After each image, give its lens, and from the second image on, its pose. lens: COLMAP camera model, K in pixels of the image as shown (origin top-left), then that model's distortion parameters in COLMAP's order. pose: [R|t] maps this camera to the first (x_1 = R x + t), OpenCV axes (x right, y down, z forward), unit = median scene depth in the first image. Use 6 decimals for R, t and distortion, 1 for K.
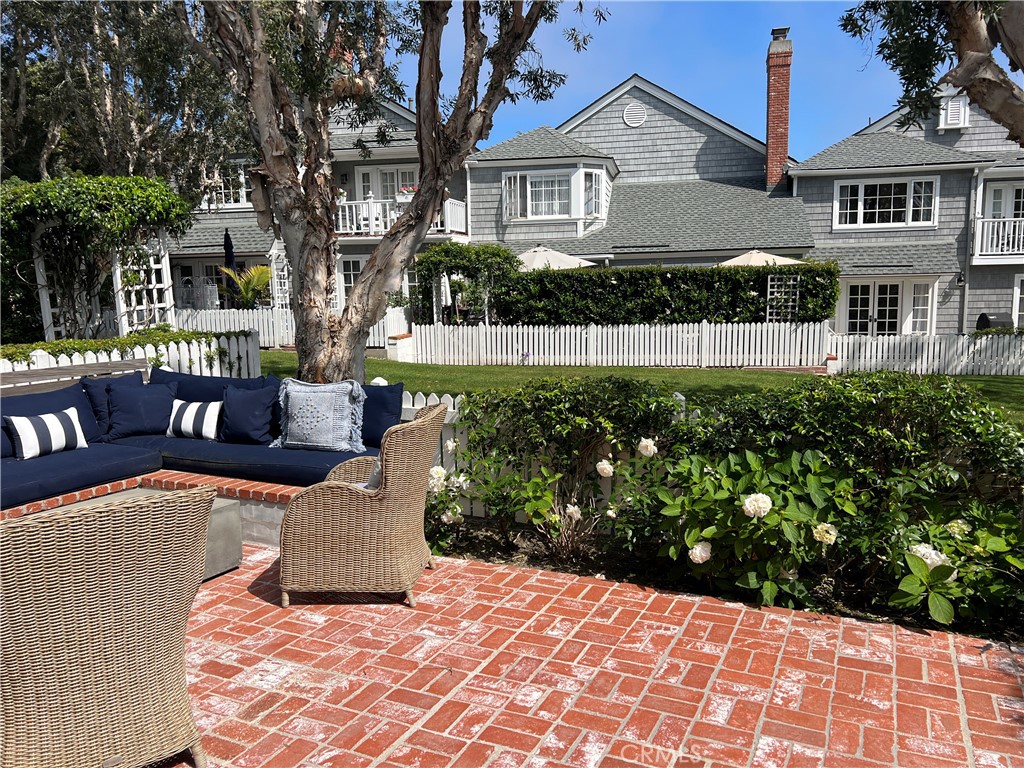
lens RADIAL K [[769.8, 0, 512.0], [0, 769.8, 384.0], [0, 0, 1]] dist [0.005312, 0.001536]
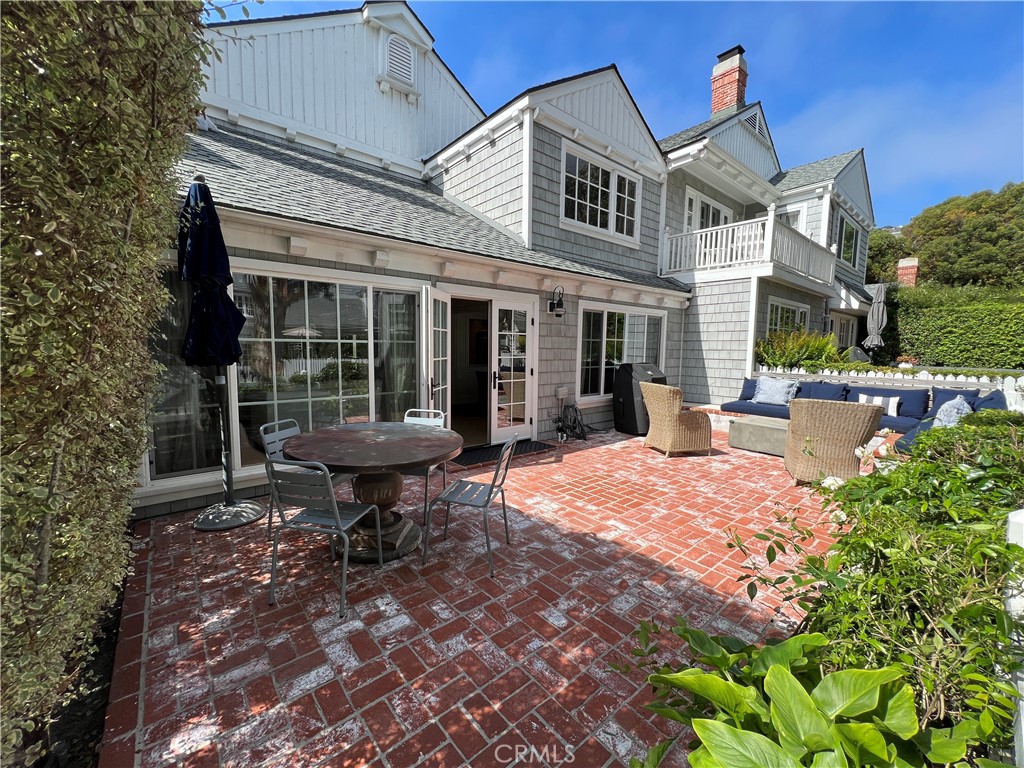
lens RADIAL K [[410.3, 0, 512.0], [0, 410.3, 384.0], [0, 0, 1]] dist [0.002012, -0.002642]
pose [[-0.409943, 0.094148, -0.907239, 0.234457], [-0.124711, 0.979532, 0.158002, -0.013610], [0.903545, 0.177915, -0.389811, 0.135953]]
